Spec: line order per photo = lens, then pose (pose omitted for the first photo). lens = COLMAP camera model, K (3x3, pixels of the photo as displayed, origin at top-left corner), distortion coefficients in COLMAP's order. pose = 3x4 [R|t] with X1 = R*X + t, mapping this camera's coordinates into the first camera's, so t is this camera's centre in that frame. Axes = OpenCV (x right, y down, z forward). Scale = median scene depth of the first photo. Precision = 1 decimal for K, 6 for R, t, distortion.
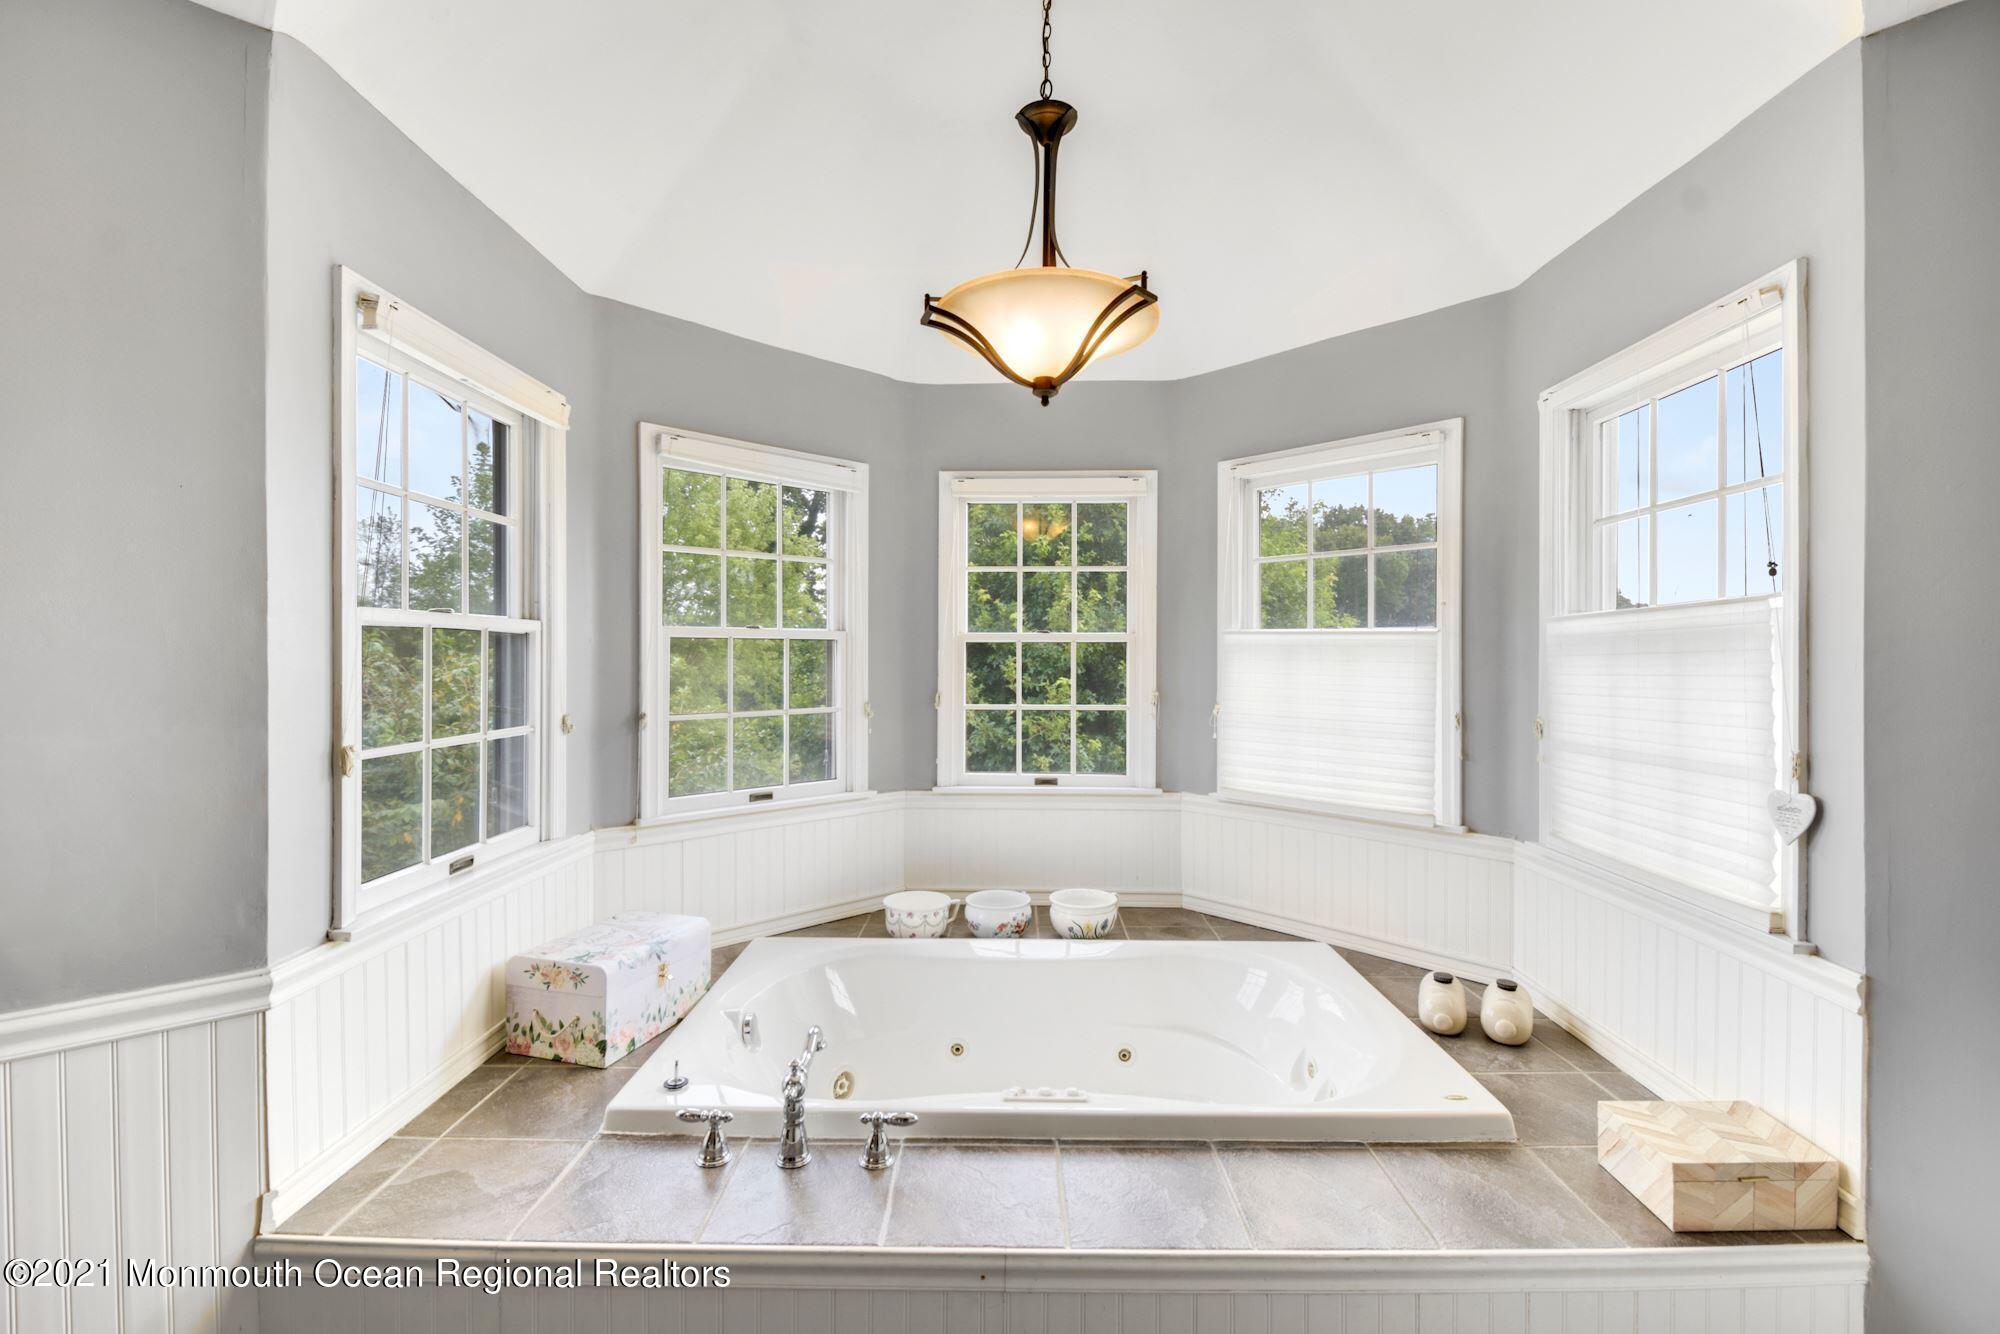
lens RADIAL K [[882.7, 0, 1001.6], [0, 882.7, 657.0], [0, 0, 1]] dist [0.016537, -0.016630]
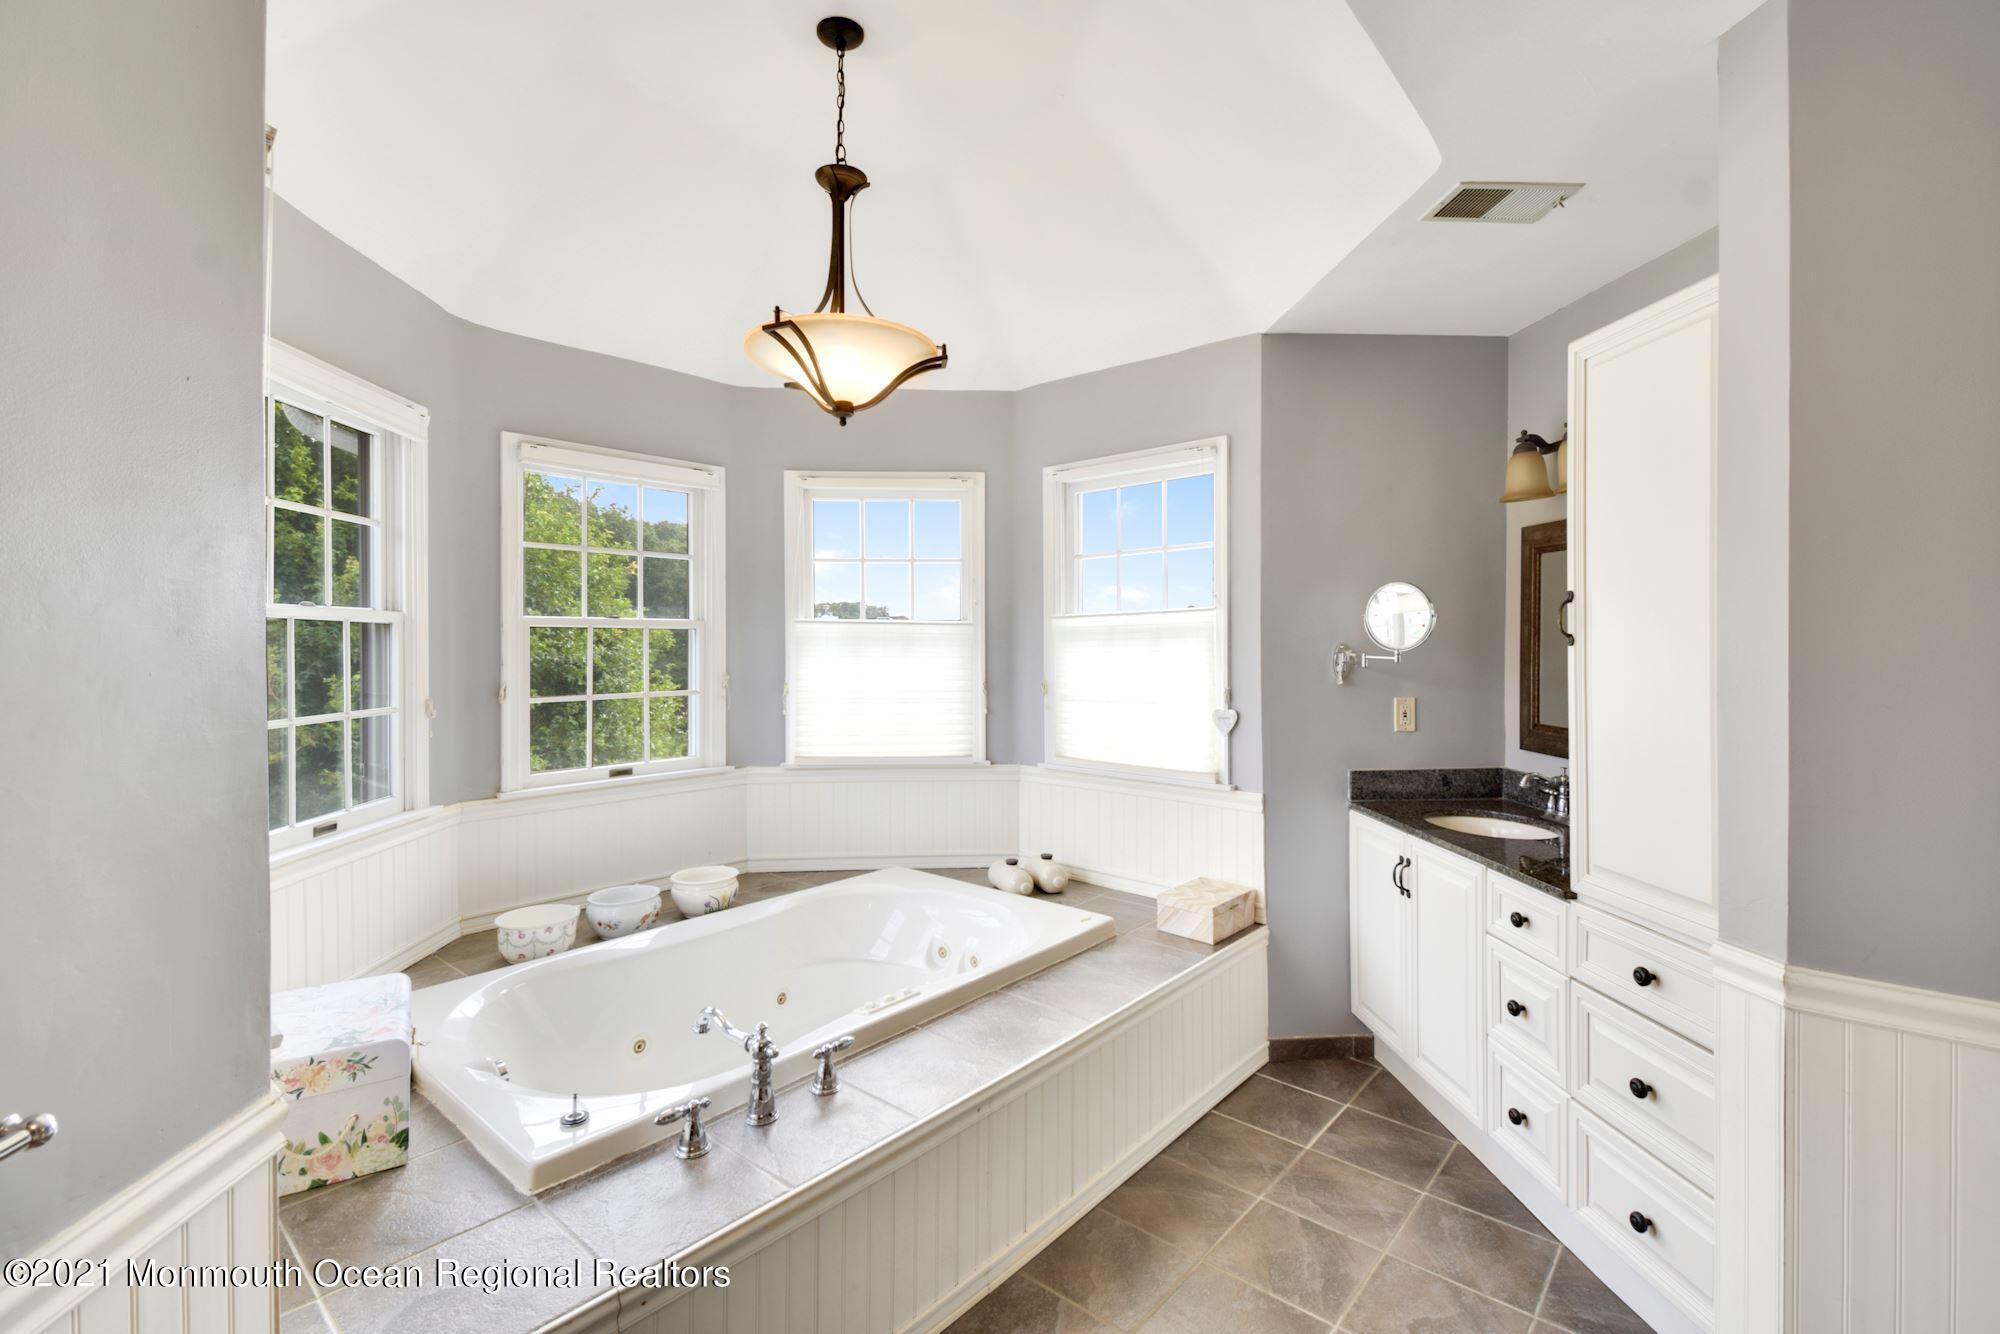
lens RADIAL K [[899.2, 0, 1002.2], [0, 899.2, 655.6], [0, 0, 1]] dist [0.014634, -0.022619]
pose [[0.651903, -0.021294, 0.758003, -0.717068], [0.007639, 0.999739, 0.021515, -0.008254], [-0.758264, -0.008235, 0.651896, 0.067844]]
